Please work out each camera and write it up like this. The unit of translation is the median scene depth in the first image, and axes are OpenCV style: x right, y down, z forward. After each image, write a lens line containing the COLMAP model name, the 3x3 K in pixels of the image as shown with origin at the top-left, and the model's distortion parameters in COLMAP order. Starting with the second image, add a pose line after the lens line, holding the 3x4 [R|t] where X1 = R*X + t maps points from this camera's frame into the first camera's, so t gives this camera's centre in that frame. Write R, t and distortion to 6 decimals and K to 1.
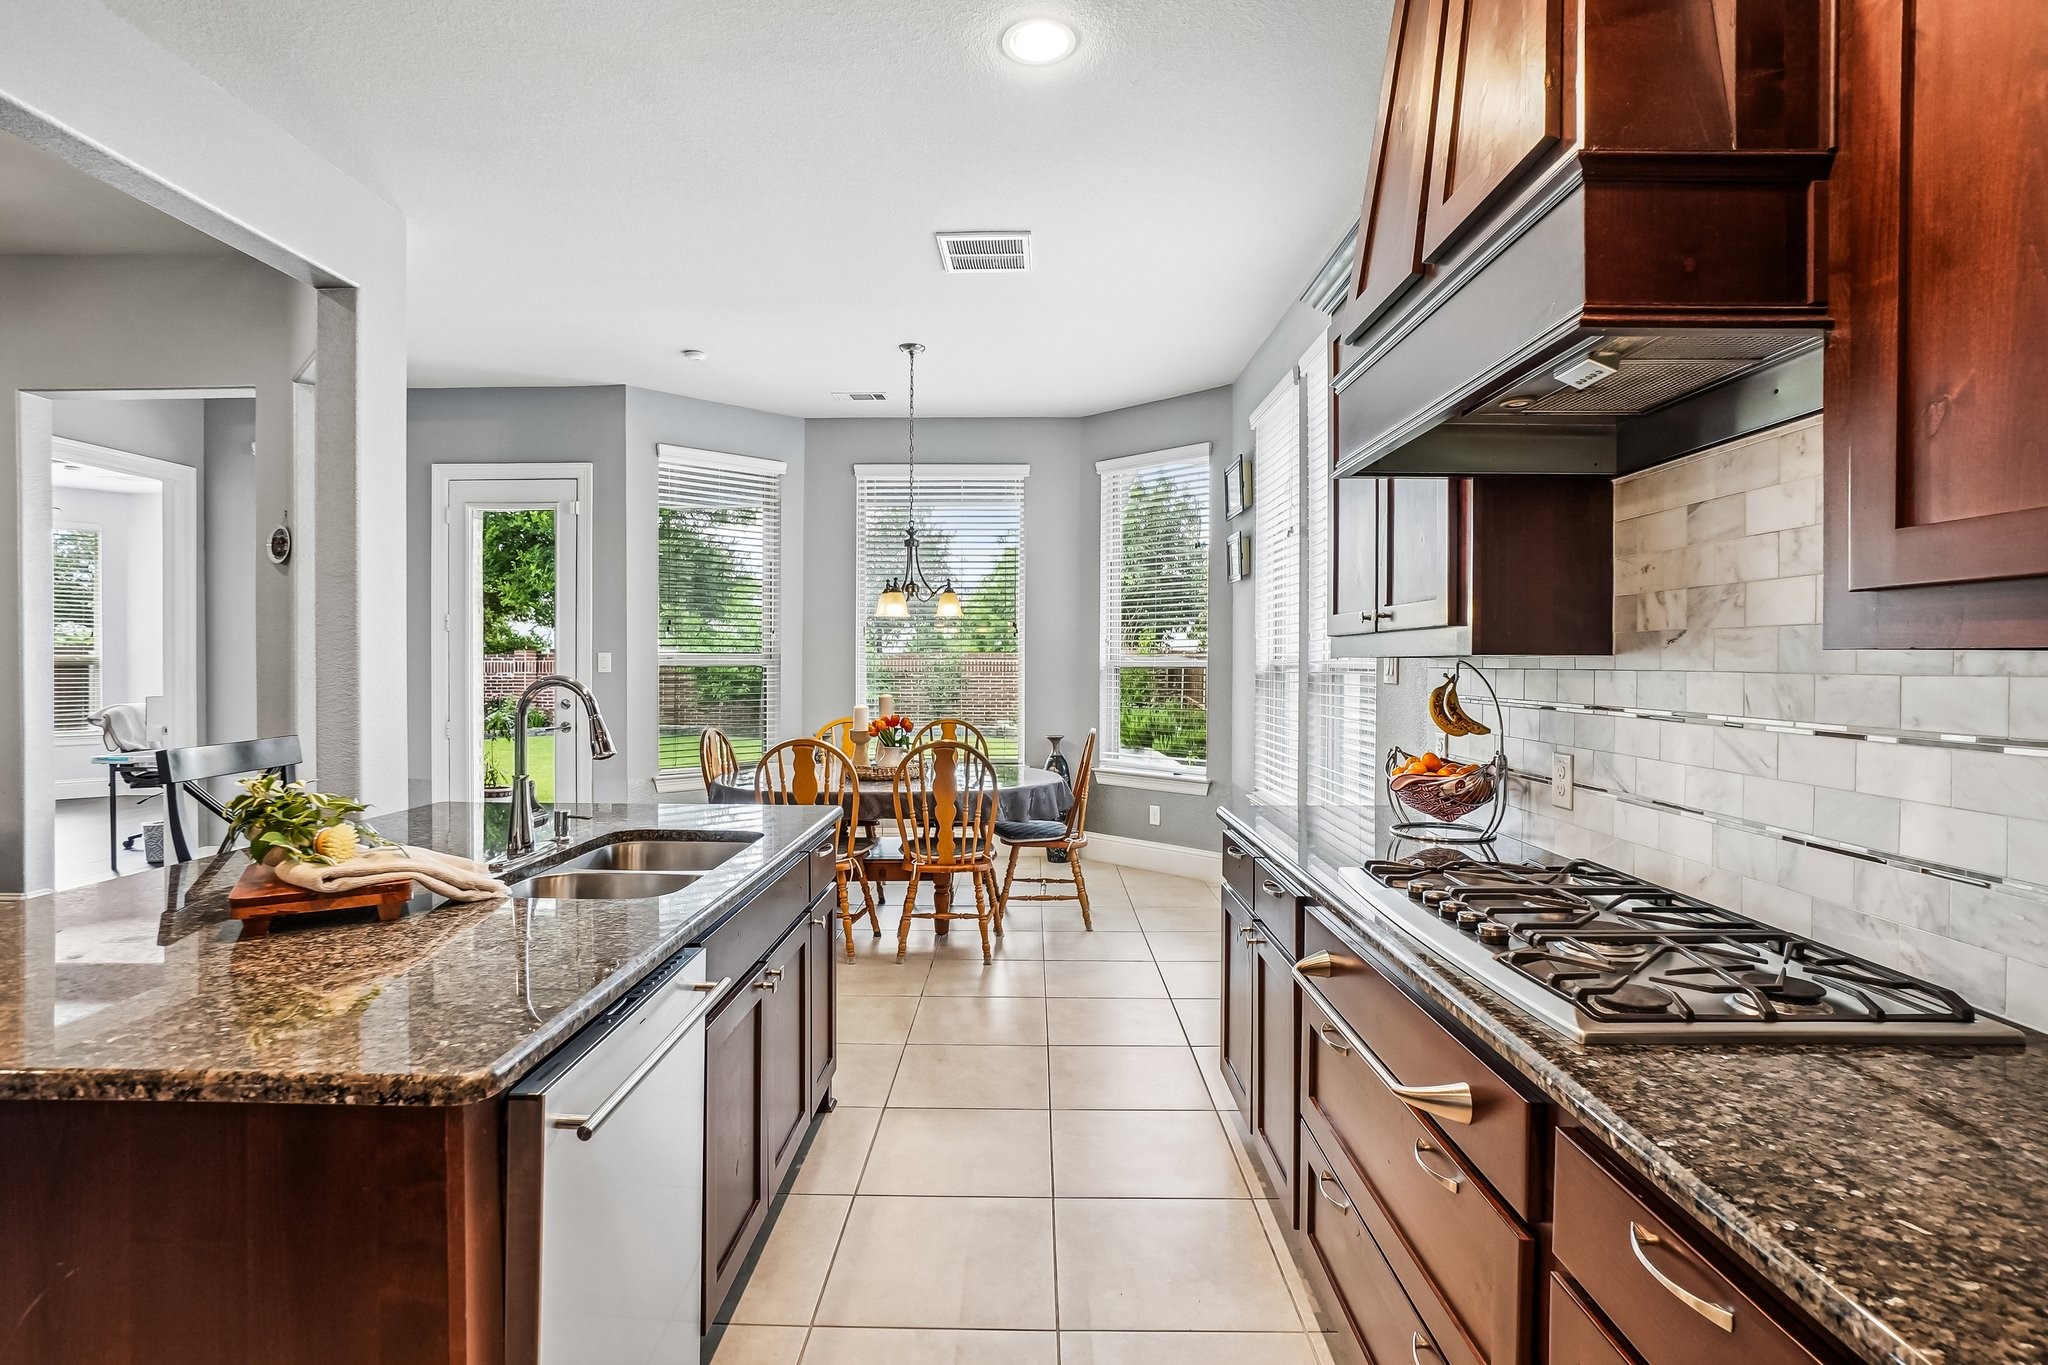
lens RADIAL K [[1025.1, 0, 1017.4], [0, 1025.1, 674.6], [0, 0, 1]] dist [-0.008701, -0.000294]
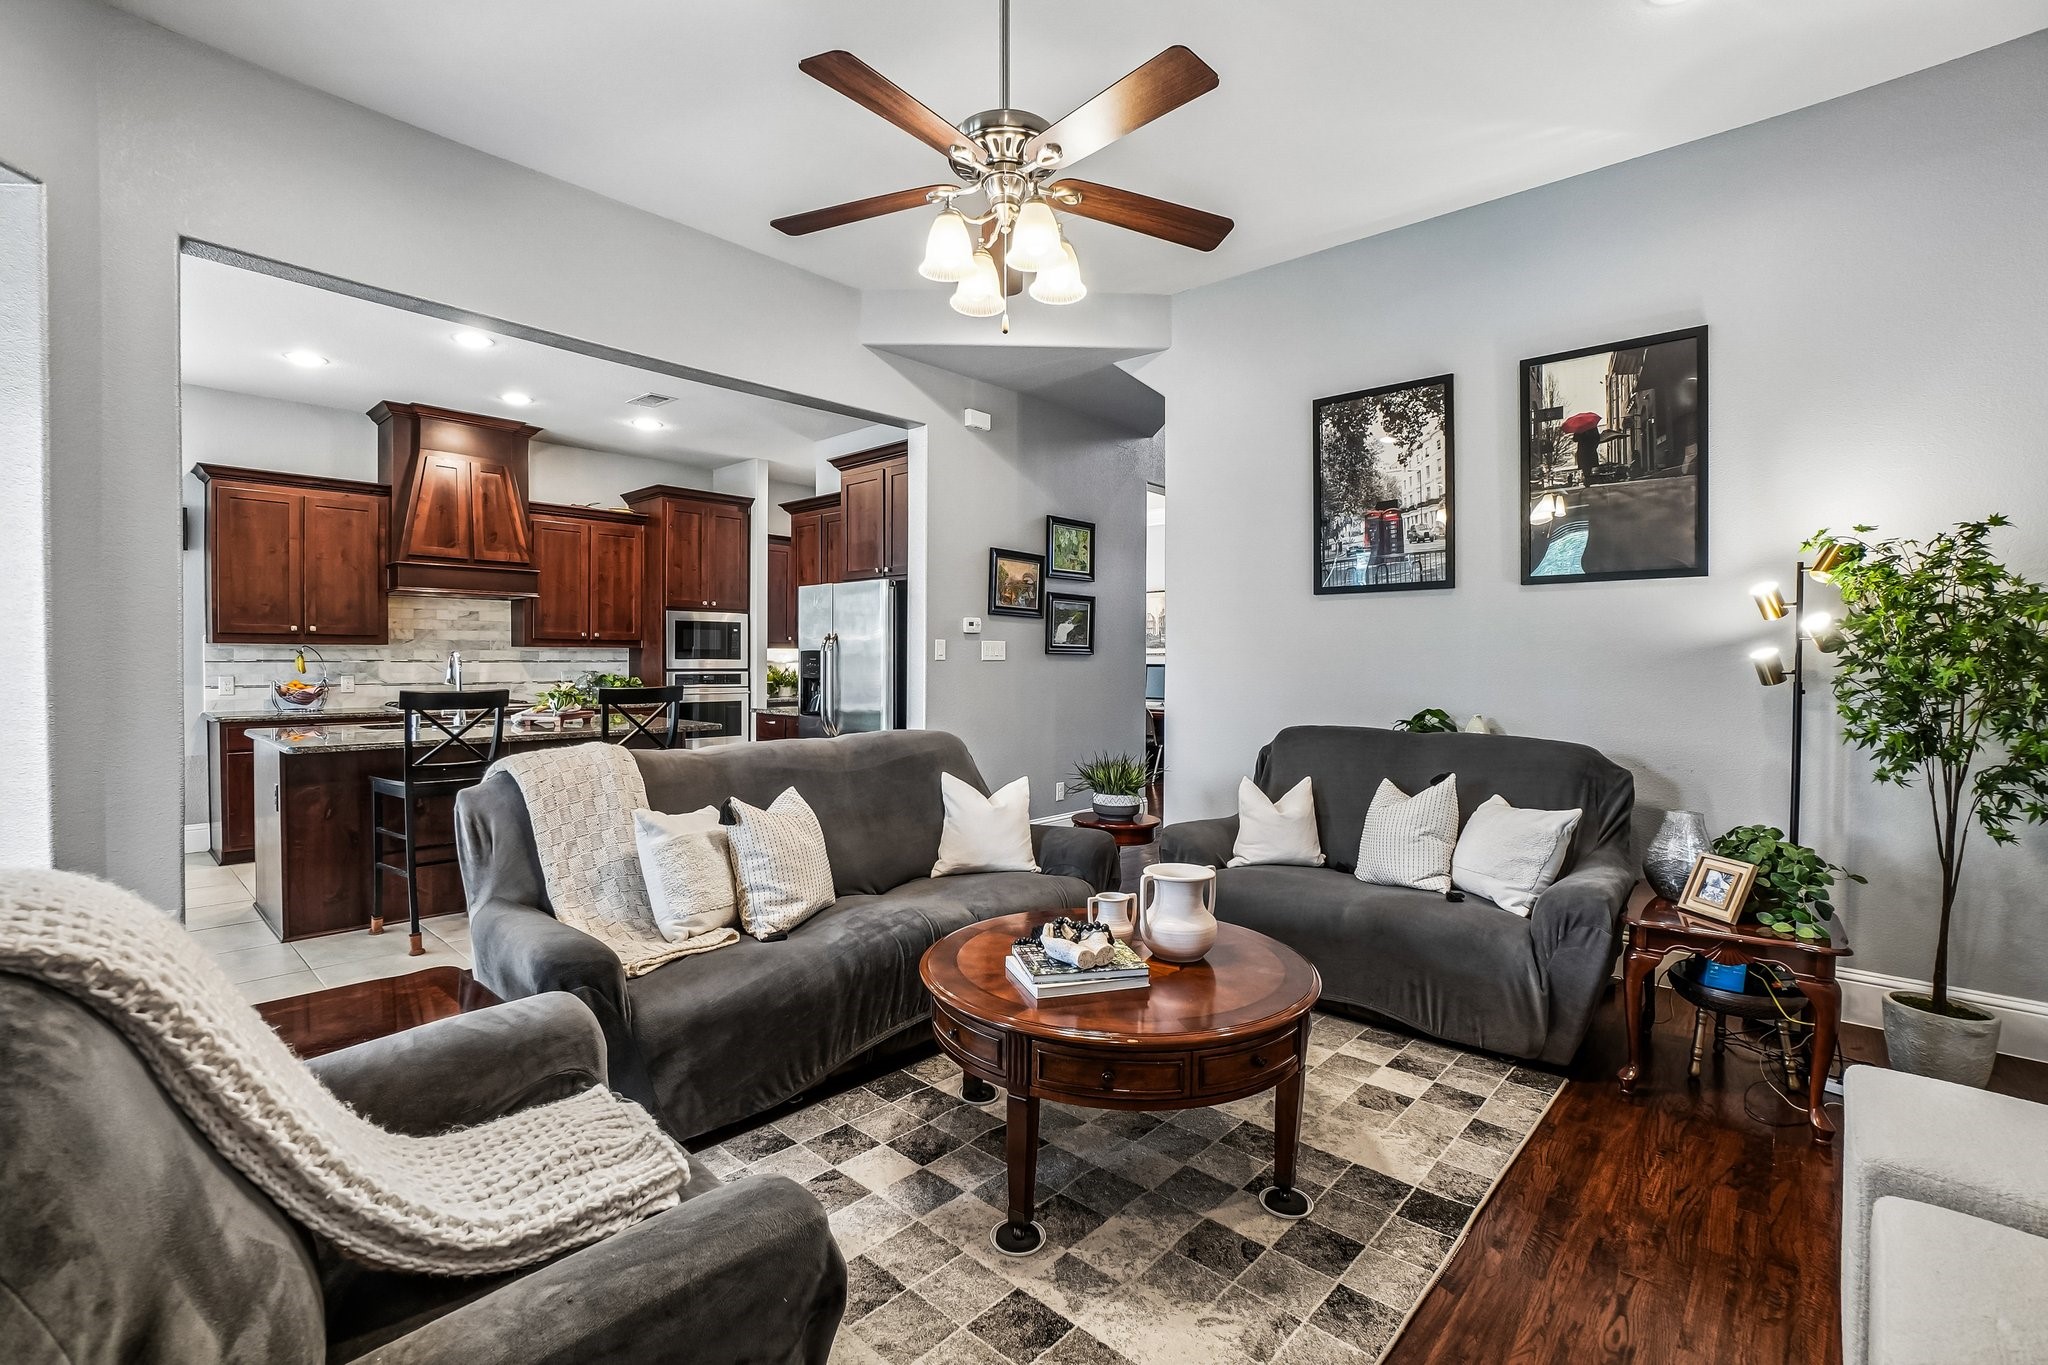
lens RADIAL K [[910.4, 0, 1012.1], [0, 910.4, 675.4], [0, 0, 1]] dist [-0.039915, 0.015081]
pose [[-0.748745, -0.017409, 0.662629, -3.523906], [0.004019, 0.999517, 0.030802, -0.001470], [-0.662846, 0.025727, -0.748314, 2.113195]]
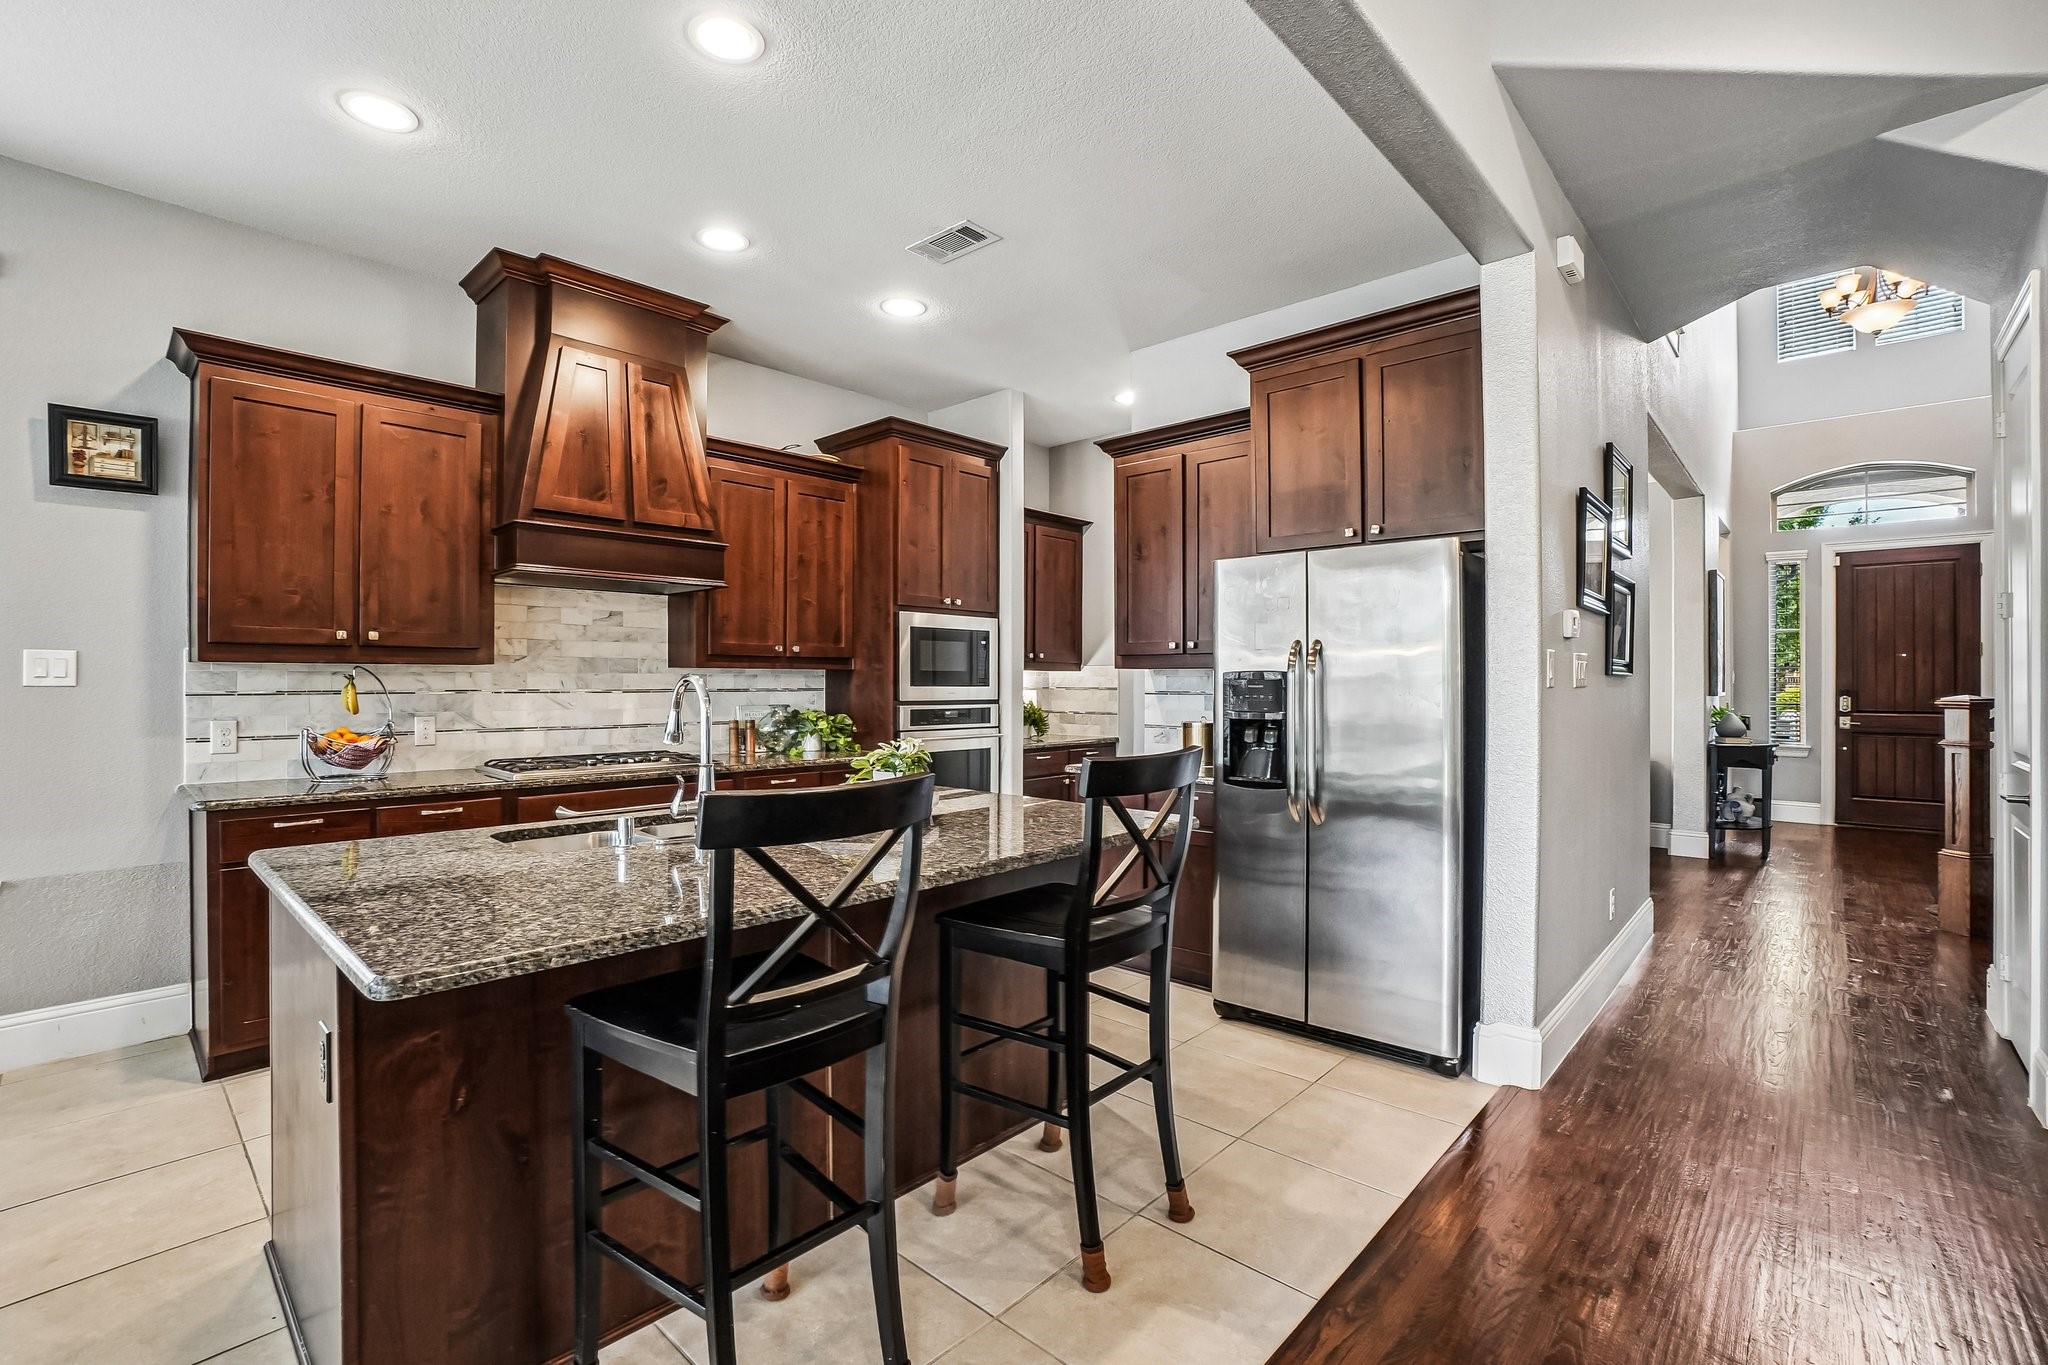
lens RADIAL K [[910.4, 0, 991.8], [0, 910.4, 679.9], [0, 0, 1]] dist [-0.039915, 0.015081]
pose [[-0.732364, -0.003270, 0.680905, -1.679310], [0.006766, 0.999904, 0.012079, -0.004495], [-0.680879, 0.013453, -0.732272, 1.852666]]
